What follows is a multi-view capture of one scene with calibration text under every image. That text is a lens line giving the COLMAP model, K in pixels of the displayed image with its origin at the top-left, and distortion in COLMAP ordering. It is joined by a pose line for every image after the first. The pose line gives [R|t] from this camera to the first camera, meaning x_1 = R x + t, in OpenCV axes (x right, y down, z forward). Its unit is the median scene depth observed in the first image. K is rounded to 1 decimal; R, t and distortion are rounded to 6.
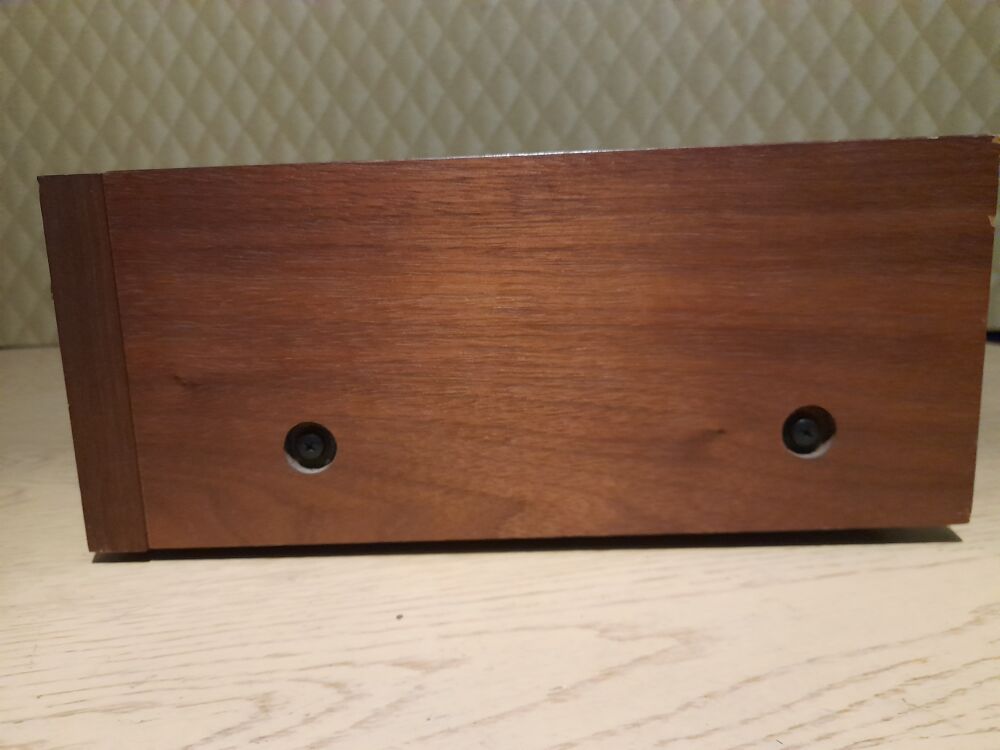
lens RADIAL K [[752.1, 0, 500.0], [0, 752.1, 375.0], [0, 0, 1]] dist [0.011960, -0.041950]
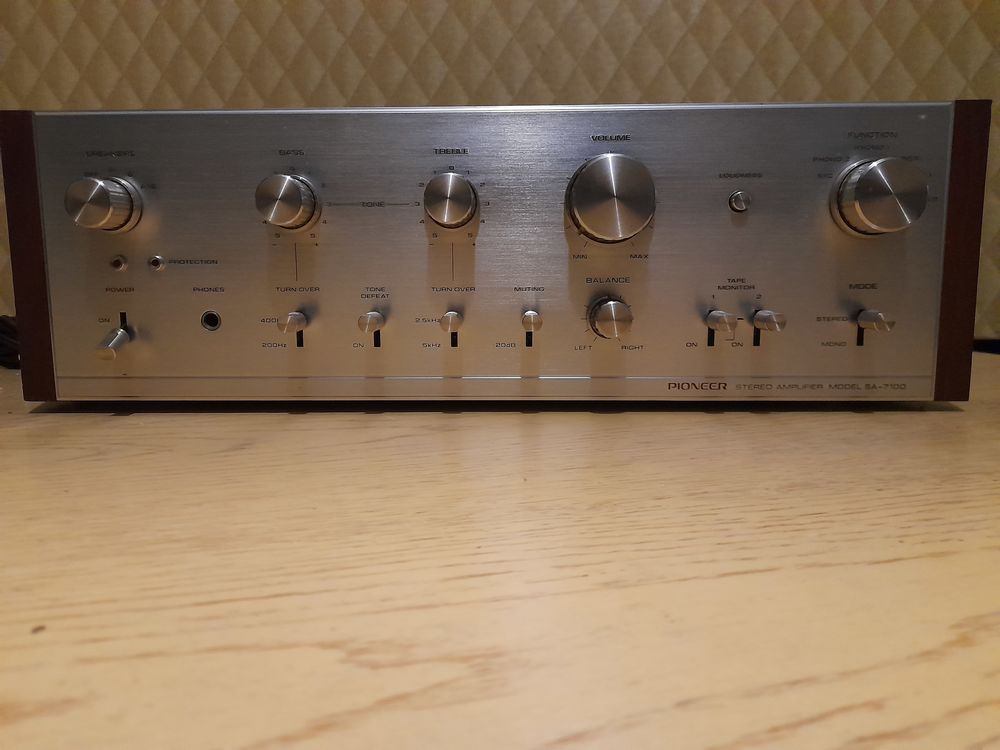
lens RADIAL K [[743.0, 0, 500.0], [0, 743.0, 375.0], [0, 0, 1]] dist [0.034079, -0.052351]
pose [[0.998885, 0.019894, 0.042820, 0.201091], [-0.017621, 0.998449, -0.052811, 0.133595], [-0.043804, 0.051997, 0.997686, 0.349875]]
